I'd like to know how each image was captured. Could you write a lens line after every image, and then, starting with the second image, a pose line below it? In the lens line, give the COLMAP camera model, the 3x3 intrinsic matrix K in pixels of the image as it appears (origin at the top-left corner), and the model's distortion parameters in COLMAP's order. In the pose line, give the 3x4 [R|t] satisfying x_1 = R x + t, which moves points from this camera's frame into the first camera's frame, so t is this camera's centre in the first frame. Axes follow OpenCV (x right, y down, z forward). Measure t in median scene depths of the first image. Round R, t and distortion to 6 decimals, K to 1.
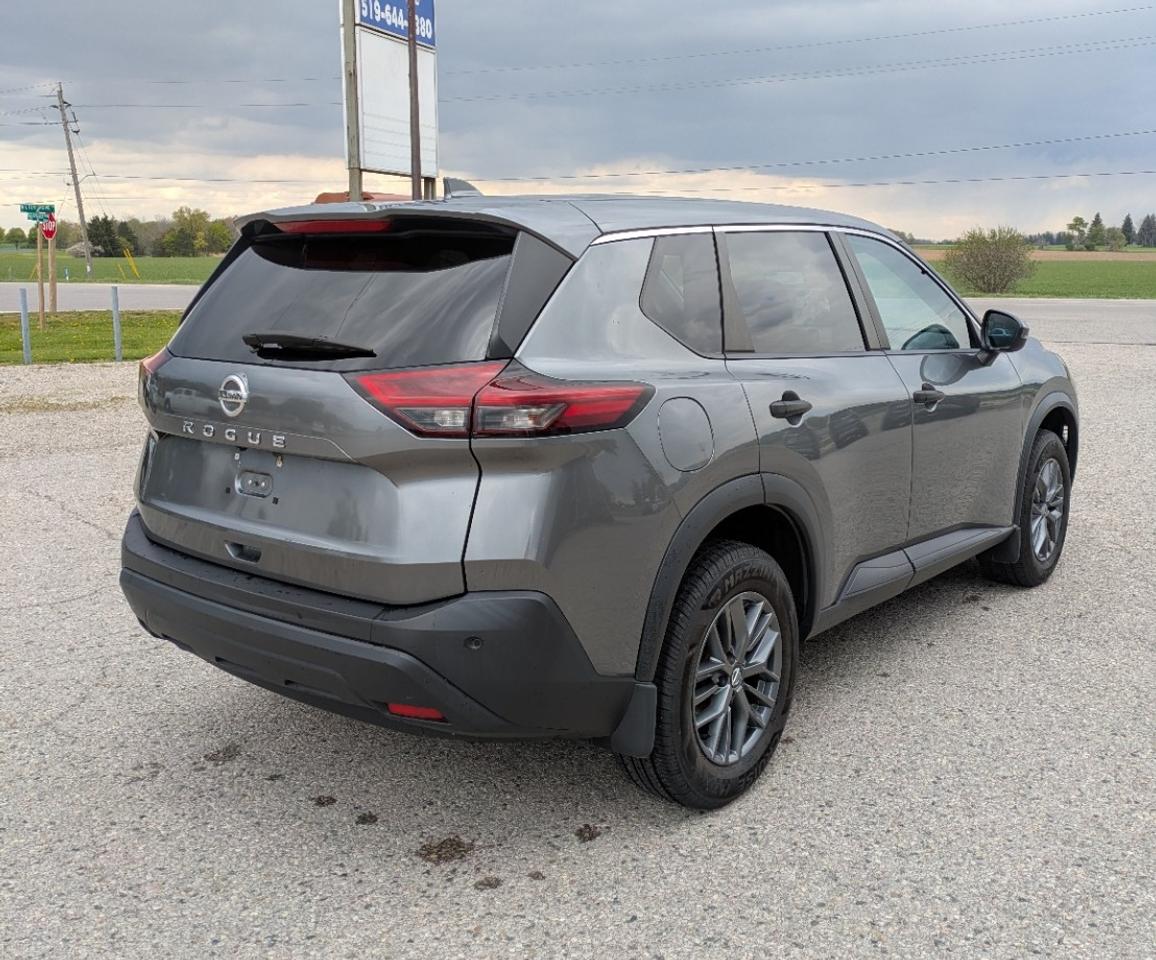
lens RADIAL K [[1133.2, 0, 576.7], [0, 1133.2, 447.0], [0, 0, 1]] dist [0.043709, 0.000382]
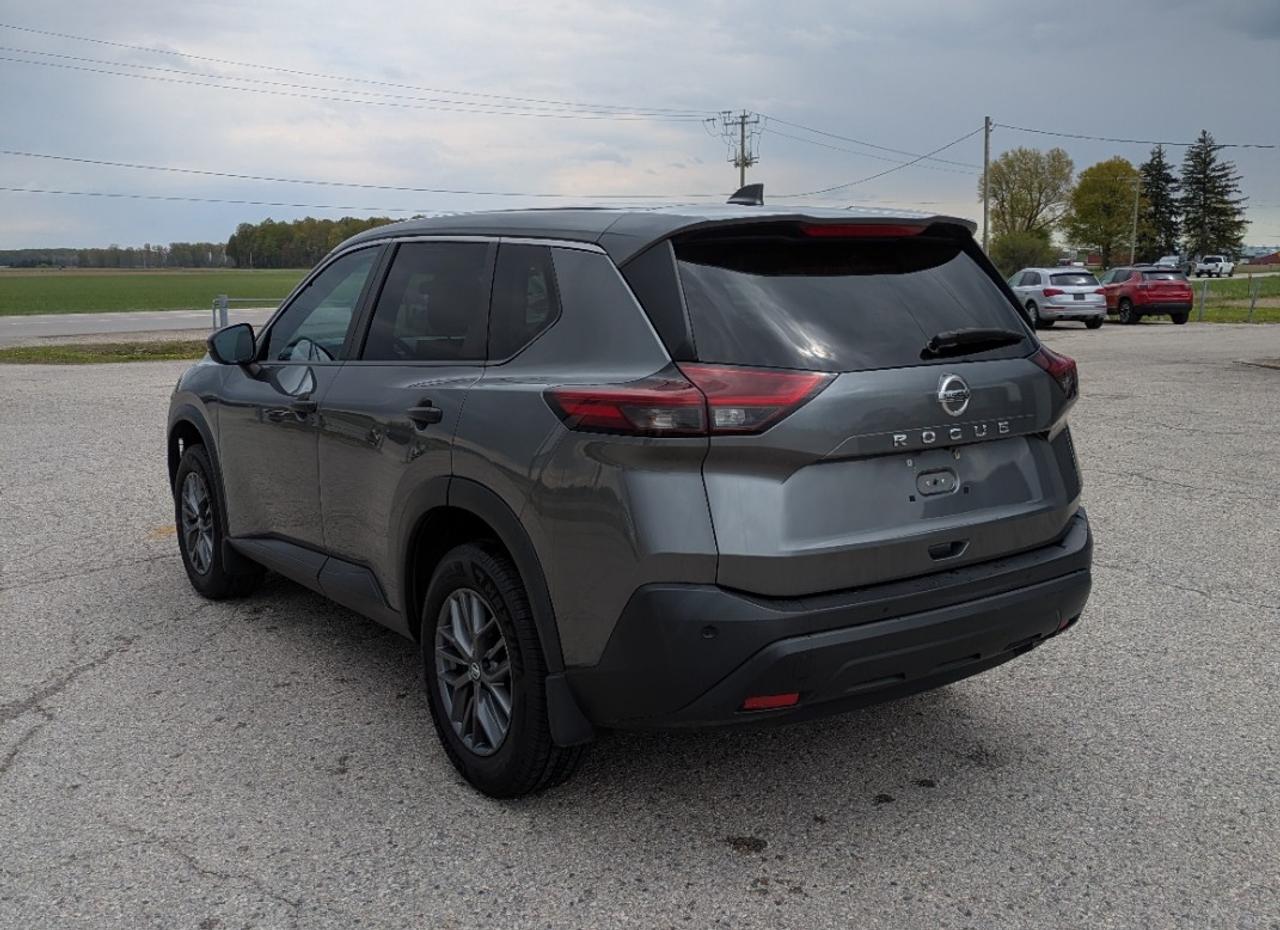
lens RADIAL K [[1262.2, 0, 640.0], [0, 1262.2, 465.0], [0, 0, 1]] dist [0.064501, -0.010119]
pose [[0.280199, -0.151907, 0.947846, -1.461712], [0.168979, 0.979787, 0.107073, -0.153009], [-0.944952, 0.130164, 0.300204, 0.927519]]
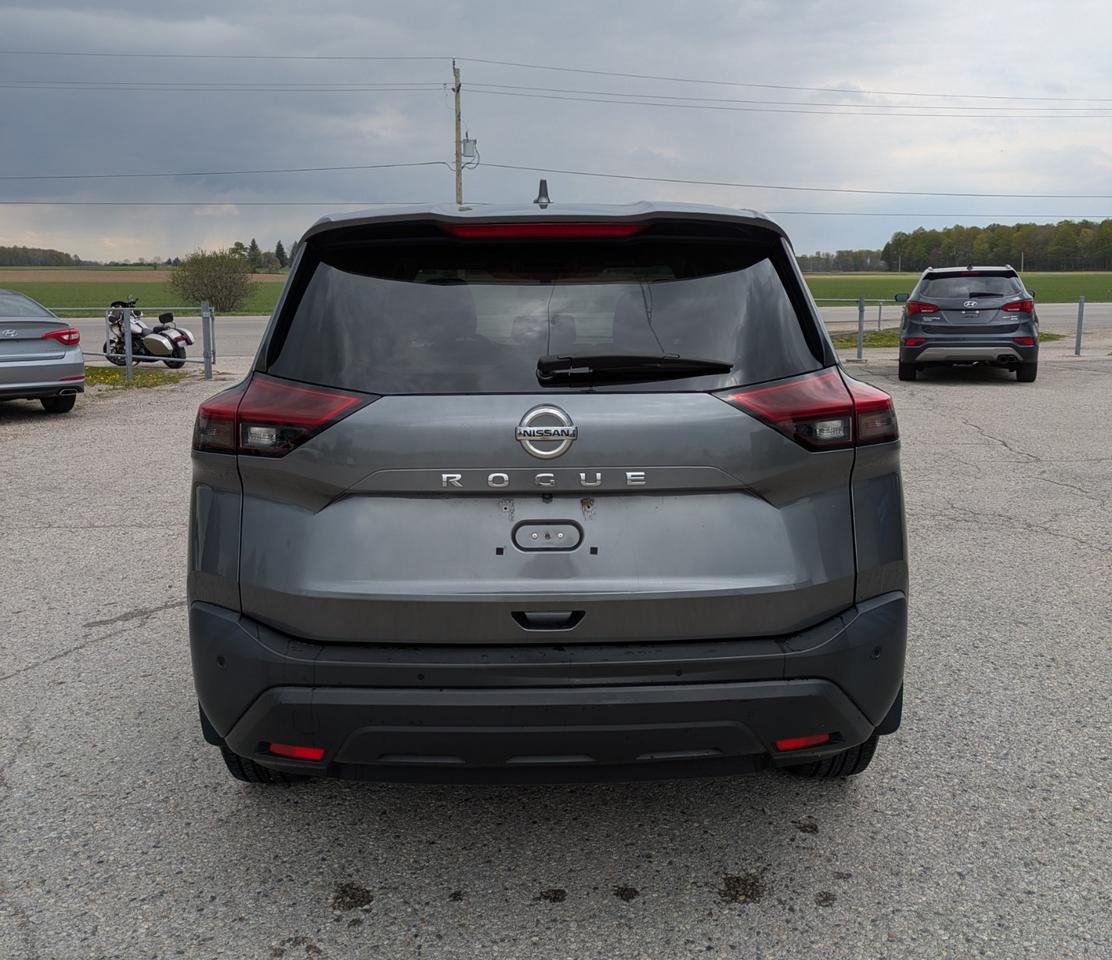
lens RADIAL K [[1099.4, 0, 557.2], [0, 1099.4, 450.2], [0, 0, 1]] dist [0.025758, 0.002163]
pose [[0.773615, -0.104991, 0.624897, -0.792139], [0.111706, 0.993330, 0.028601, -0.054292], [-0.623731, 0.047678, 0.780183, 0.369490]]
